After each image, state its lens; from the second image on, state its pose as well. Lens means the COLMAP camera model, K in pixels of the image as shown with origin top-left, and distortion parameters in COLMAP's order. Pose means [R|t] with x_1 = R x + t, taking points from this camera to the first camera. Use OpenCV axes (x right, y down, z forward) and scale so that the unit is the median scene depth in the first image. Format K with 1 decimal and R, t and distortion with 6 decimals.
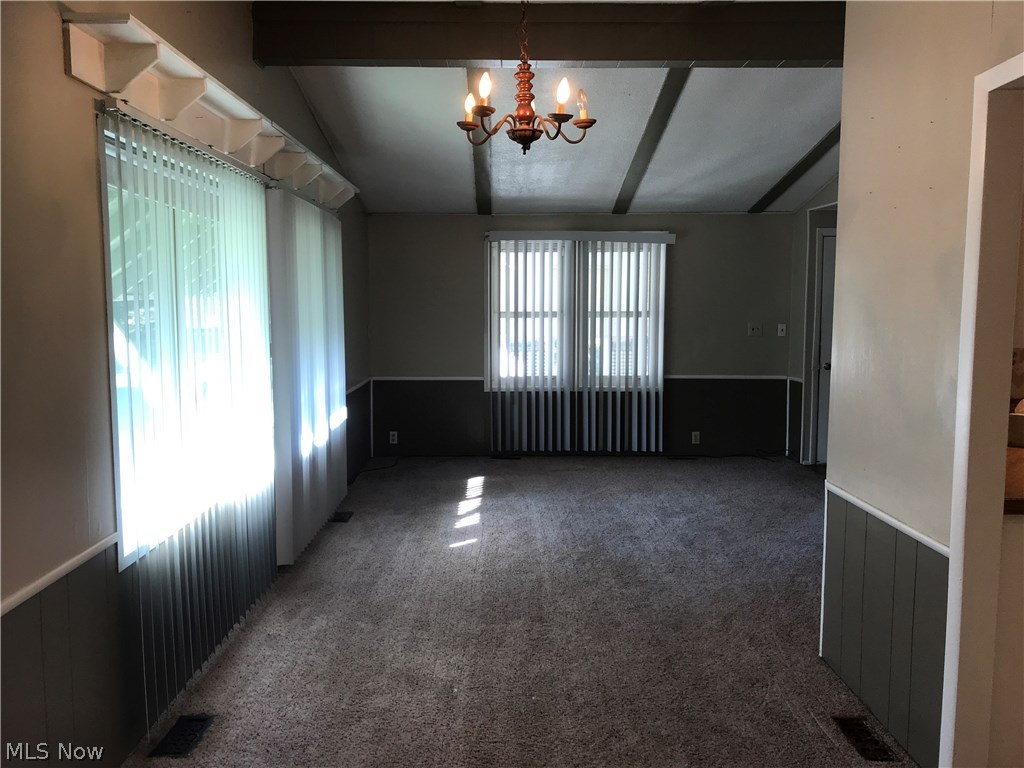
lens RADIAL K [[845.2, 0, 482.8], [0, 845.2, 379.6], [0, 0, 1]] dist [0.026606, -0.006465]
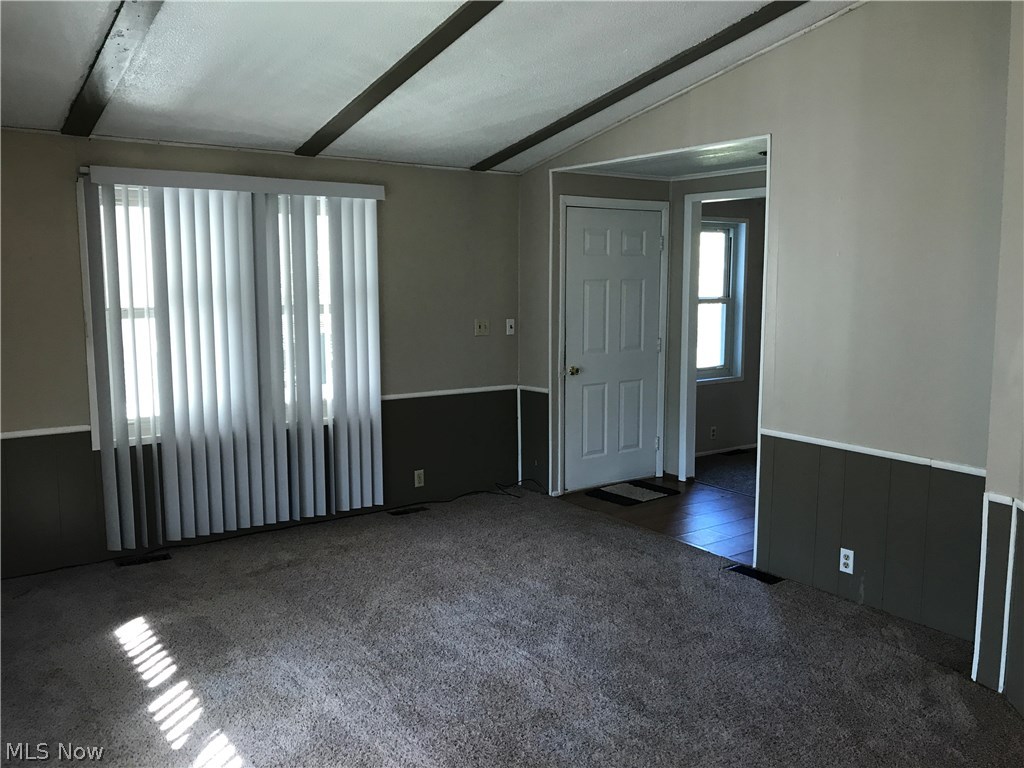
lens RADIAL K [[844.7, 0, 512.0], [0, 844.7, 384.0], [0, 0, 1]] dist [0.083455, -0.178217]
pose [[0.802350, -0.071994, 0.592496, -0.110766], [0.055098, 0.997394, 0.046579, -0.042436], [-0.594305, -0.004727, 0.804226, 0.379471]]
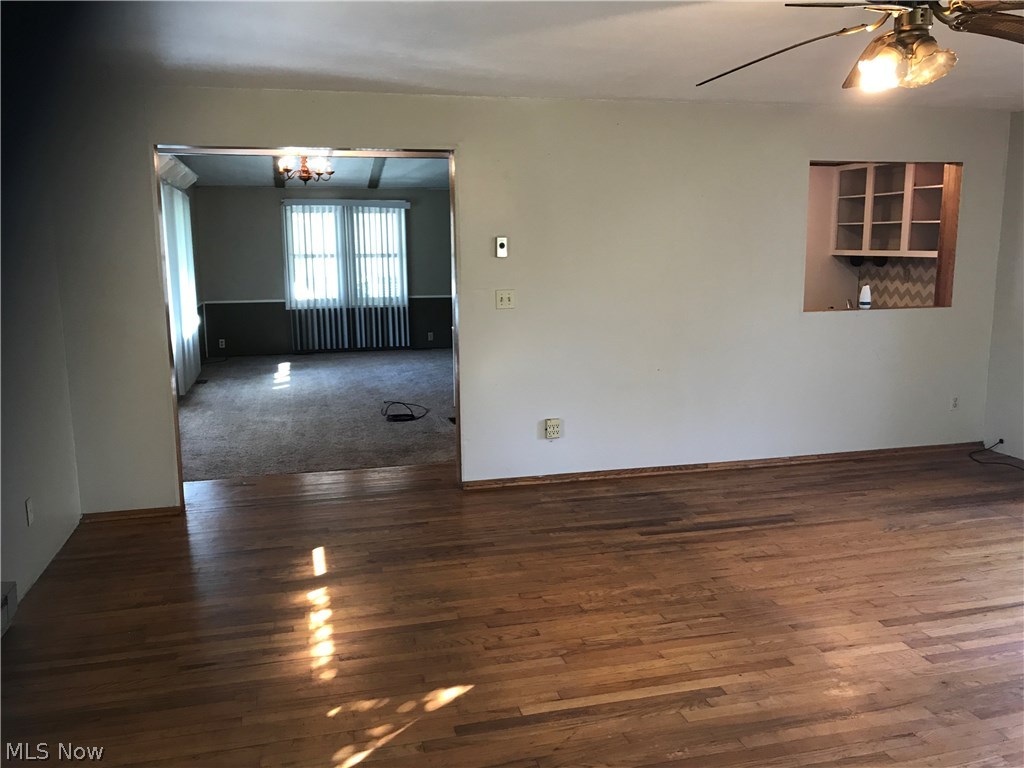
lens RADIAL K [[844.7, 0, 512.0], [0, 844.7, 384.0], [0, 0, 1]] dist [0.083455, -0.178217]
pose [[0.962432, -0.050288, 0.266825, -0.021056], [0.032274, 0.996920, 0.071474, 0.050874], [-0.269598, -0.060177, 0.961091, -0.532446]]
